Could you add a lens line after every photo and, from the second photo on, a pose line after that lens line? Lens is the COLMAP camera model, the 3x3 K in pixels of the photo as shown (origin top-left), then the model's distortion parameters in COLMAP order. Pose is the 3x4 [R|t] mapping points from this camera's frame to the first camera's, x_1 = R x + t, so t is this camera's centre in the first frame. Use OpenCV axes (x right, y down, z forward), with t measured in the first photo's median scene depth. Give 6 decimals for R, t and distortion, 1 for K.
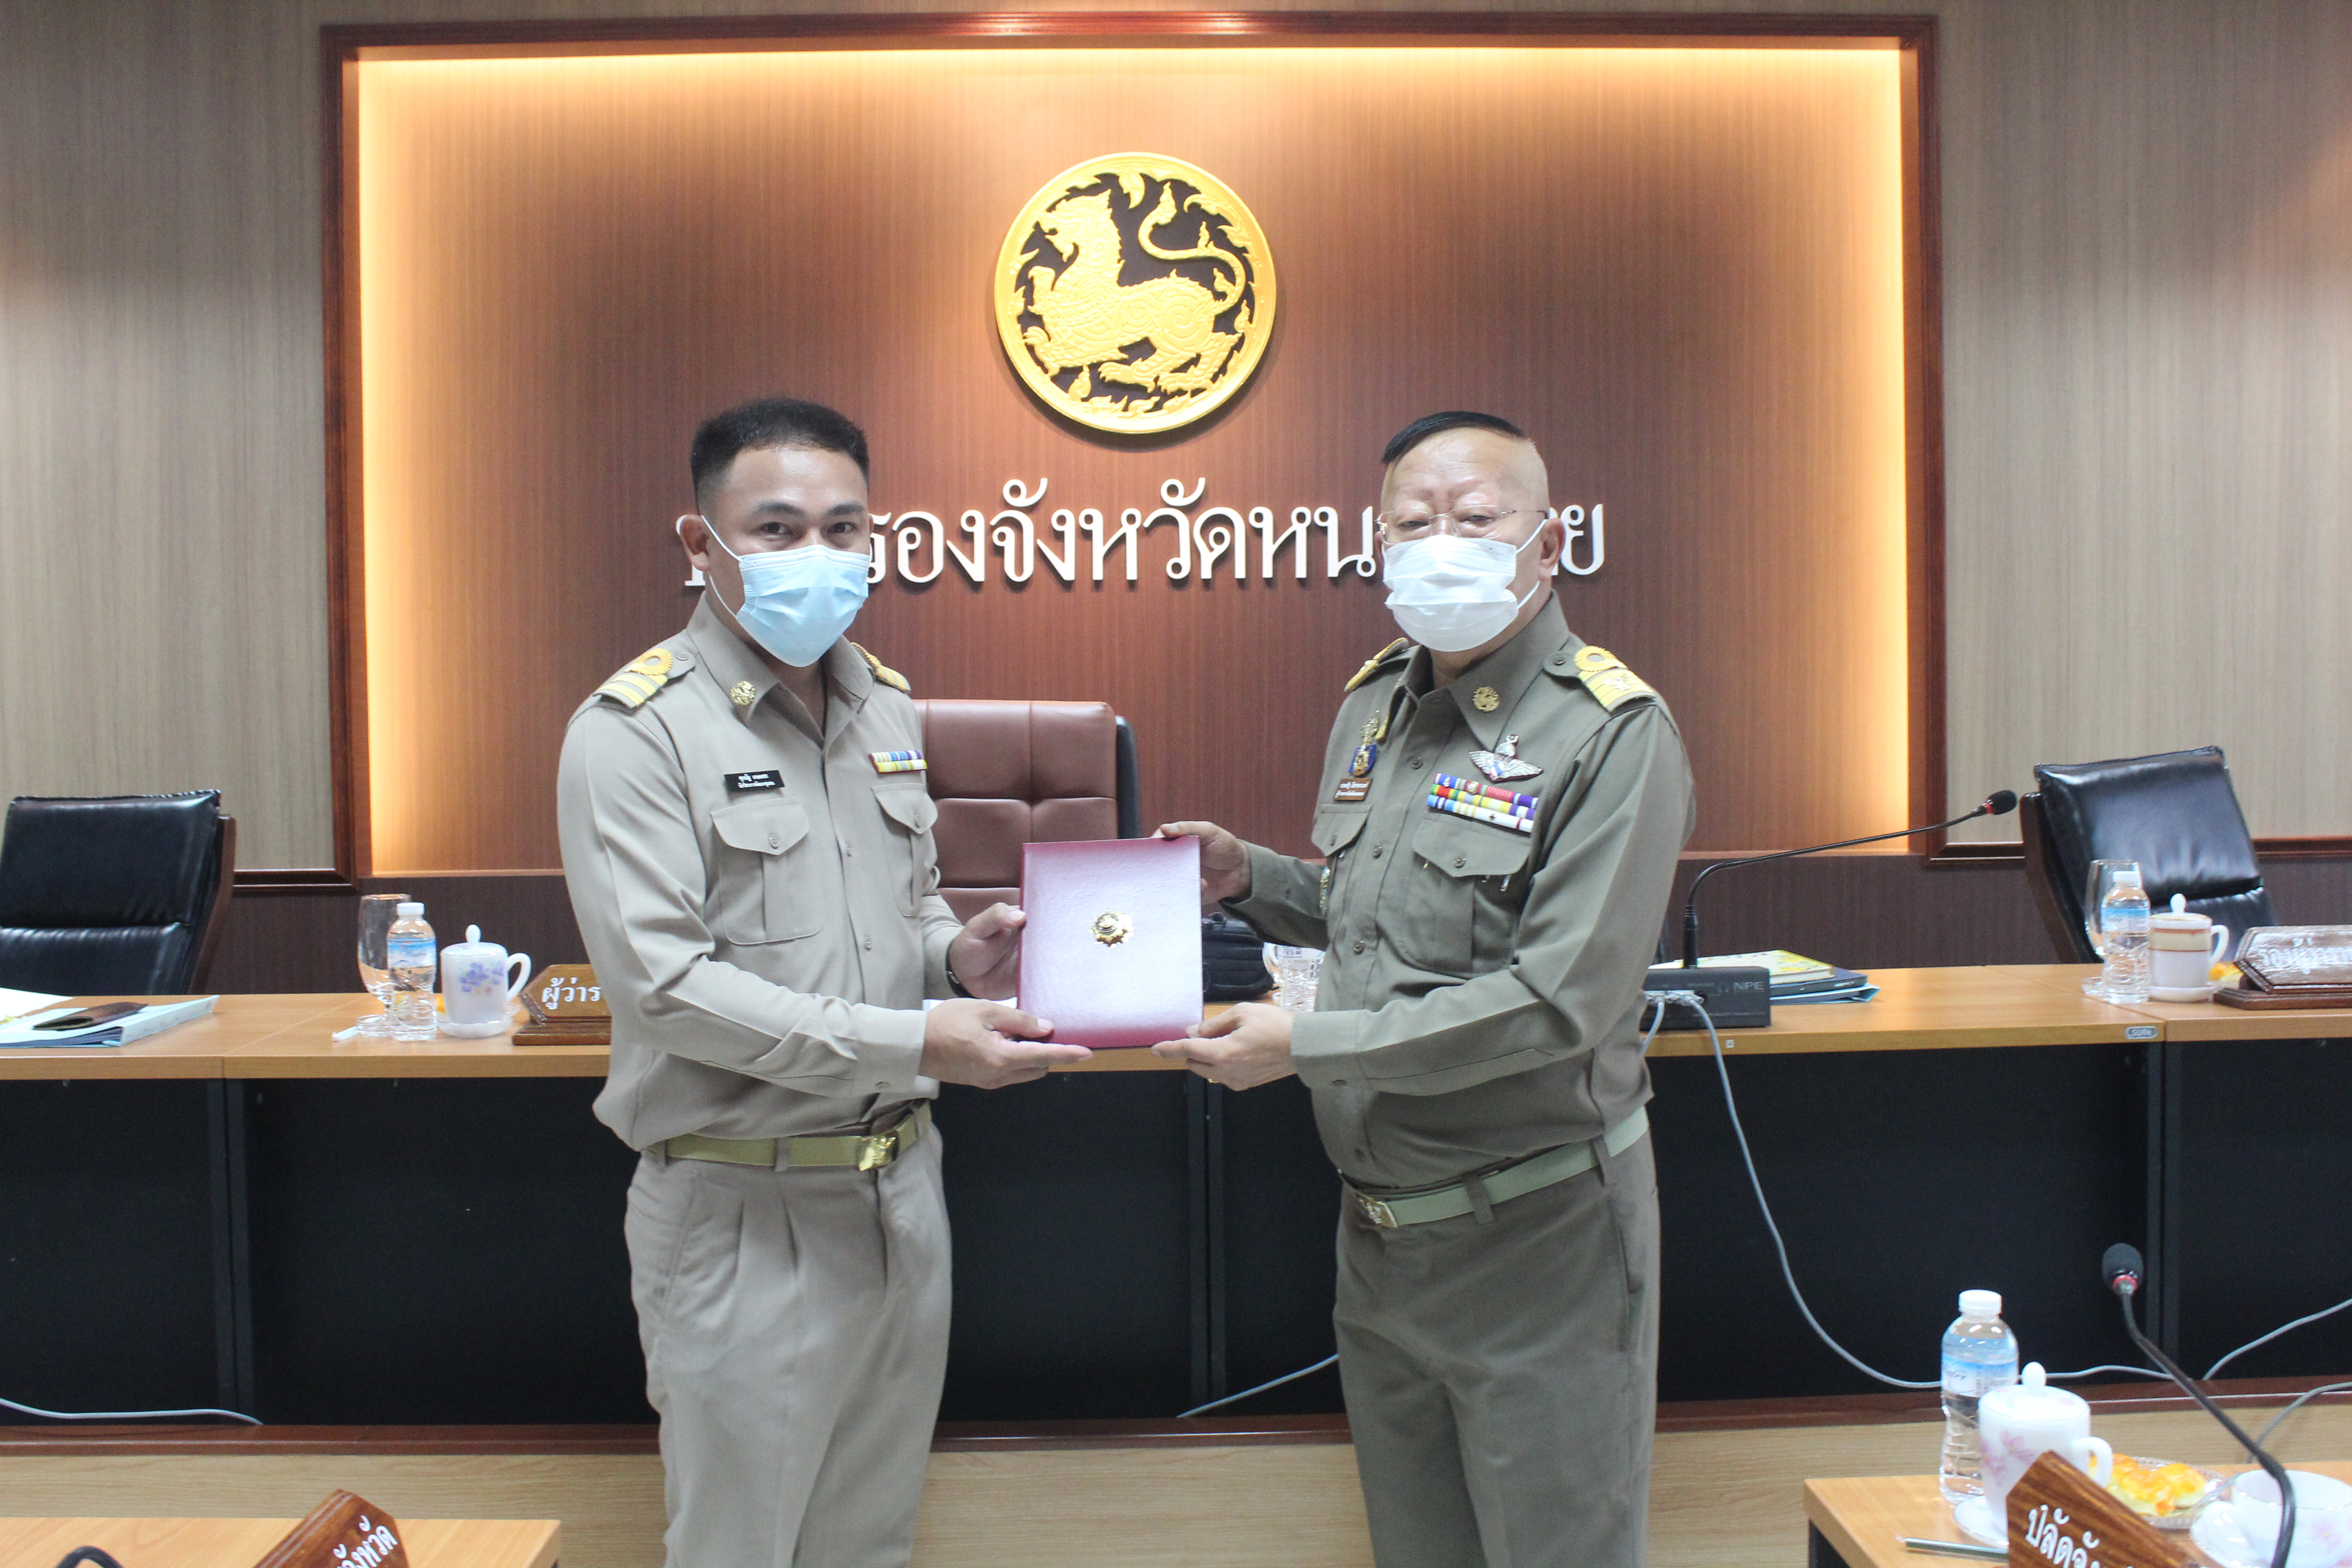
lens RADIAL K [[2324.8, 0, 1136.5], [0, 2324.8, 705.5], [0, 0, 1]] dist [-0.057501, 0.000000]
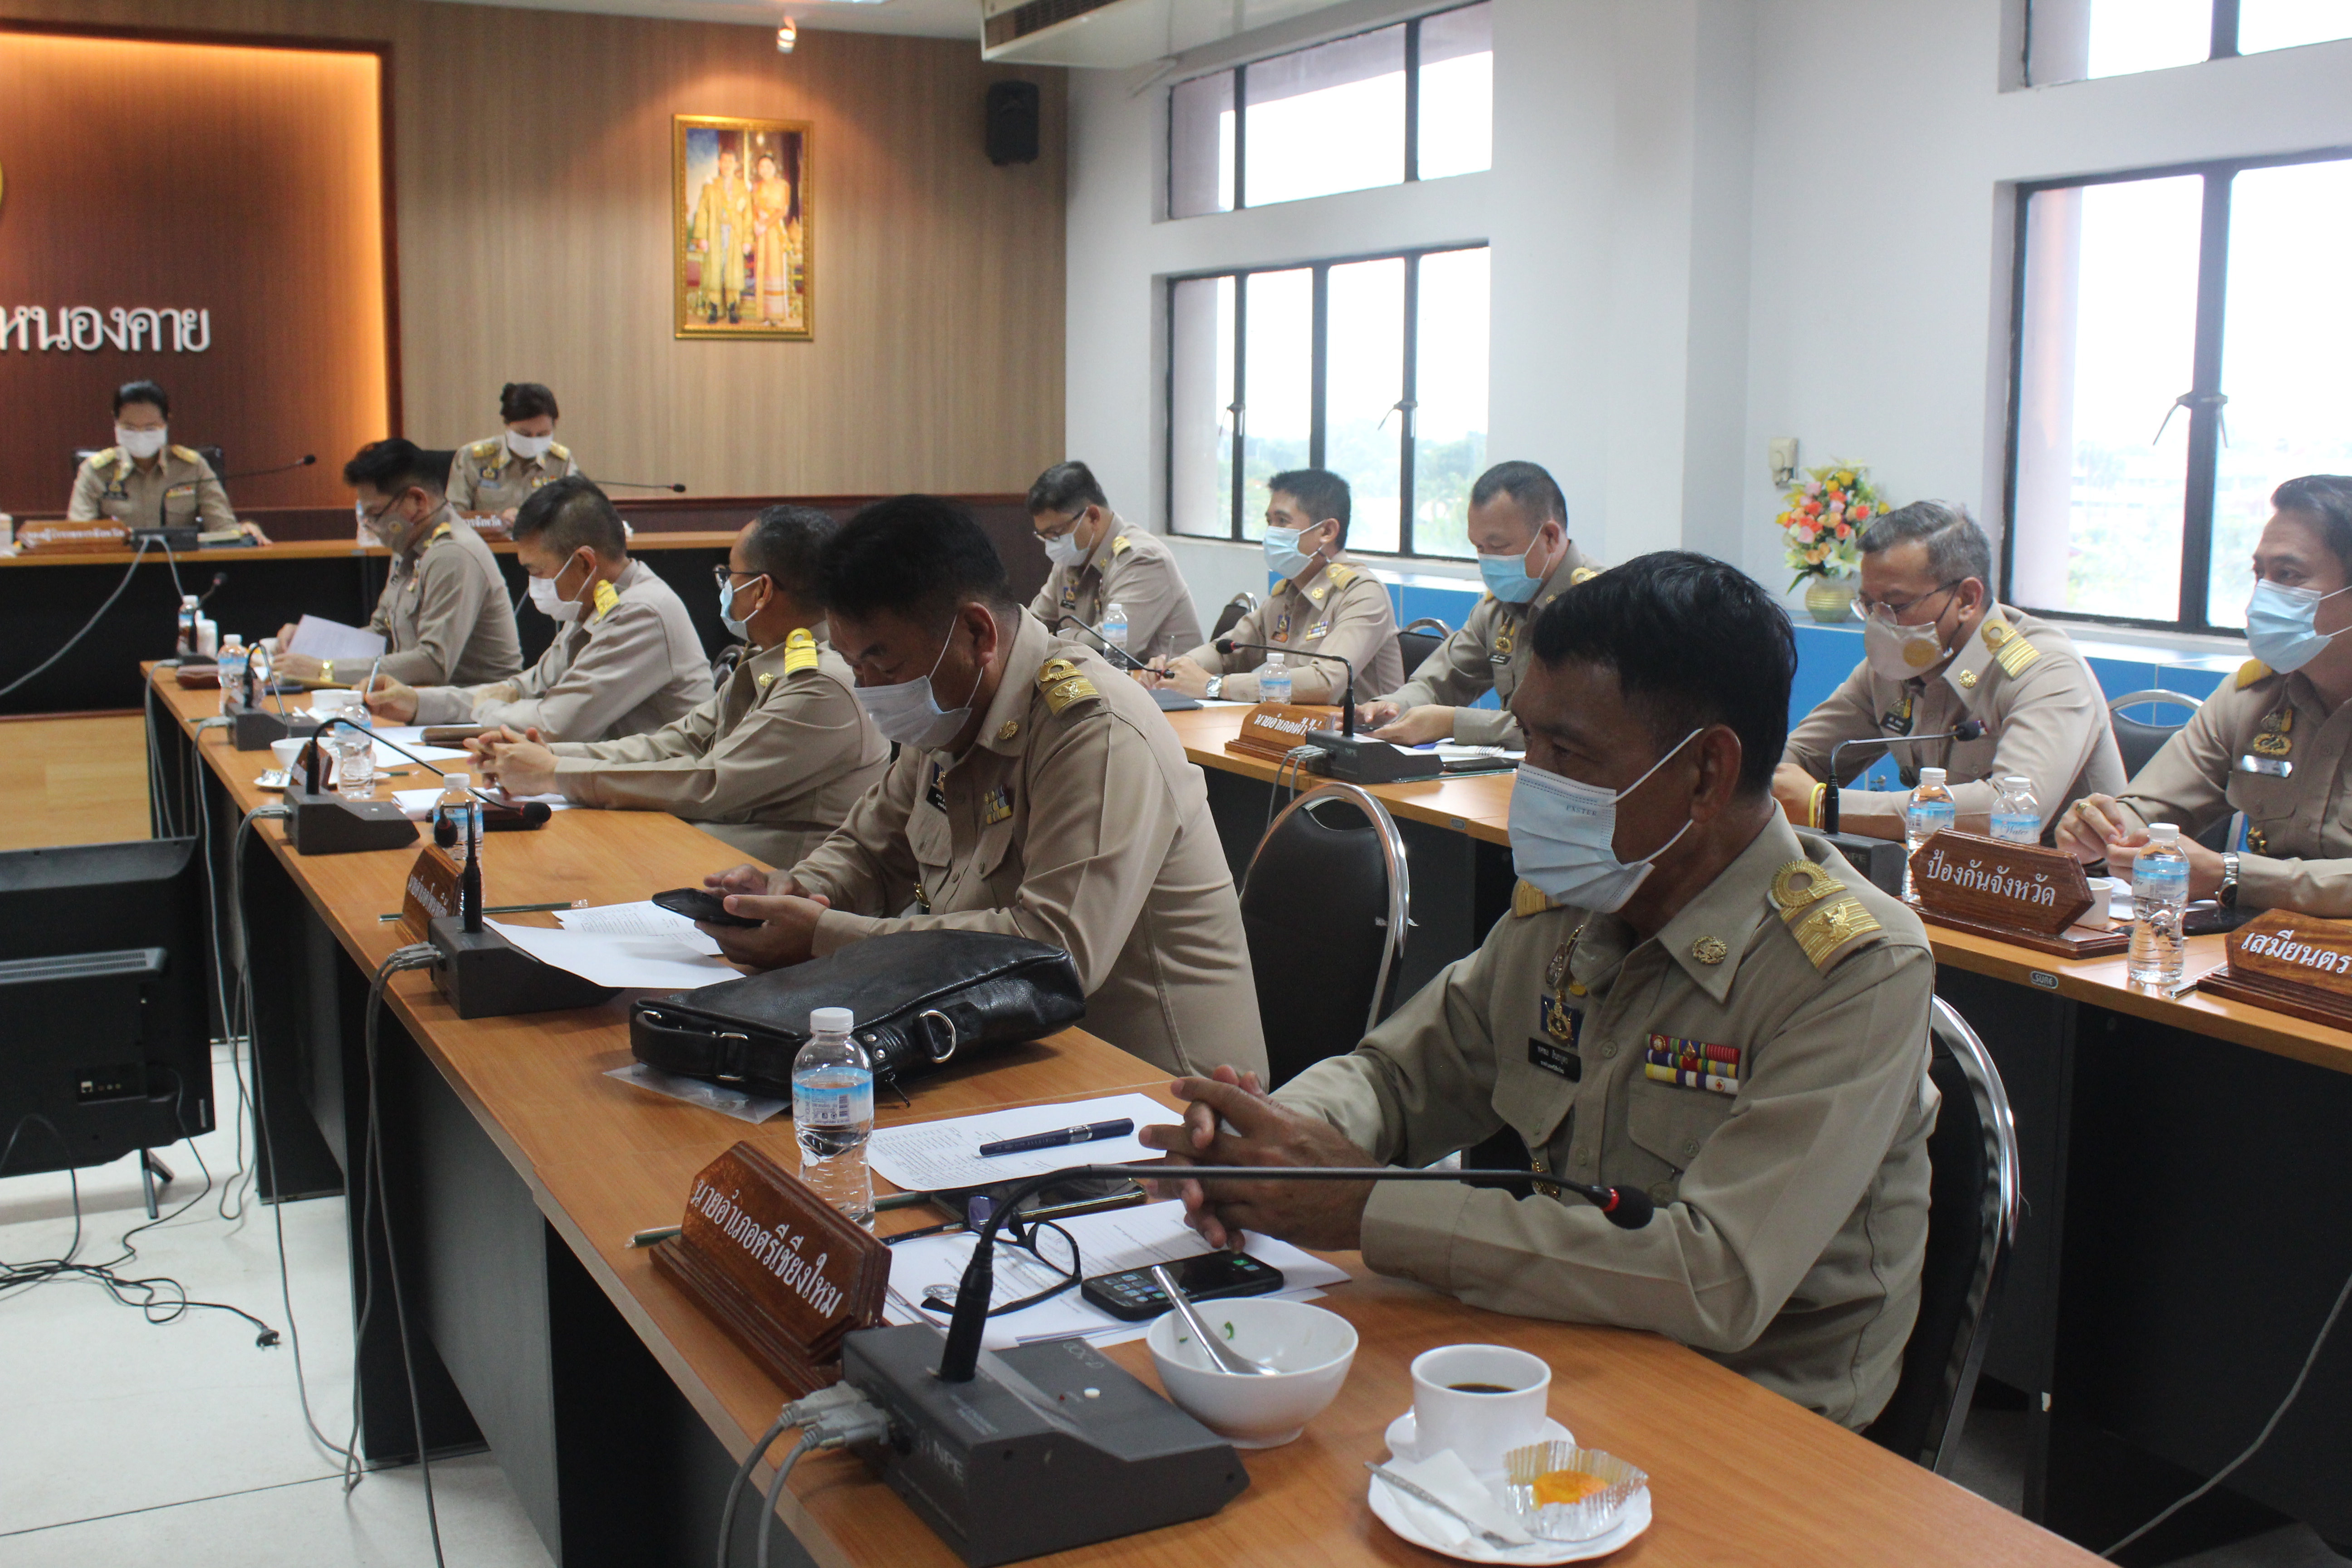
lens RADIAL K [[2491.3, 0, 1127.7], [0, 2491.3, 720.9], [0, 0, 1]] dist [-0.044779, 0.000000]
pose [[0.911125, -0.037272, 0.410440, 0.055815], [-0.008009, 0.994113, 0.108053, 0.015239], [-0.412051, -0.101737, 0.905463, -1.032992]]
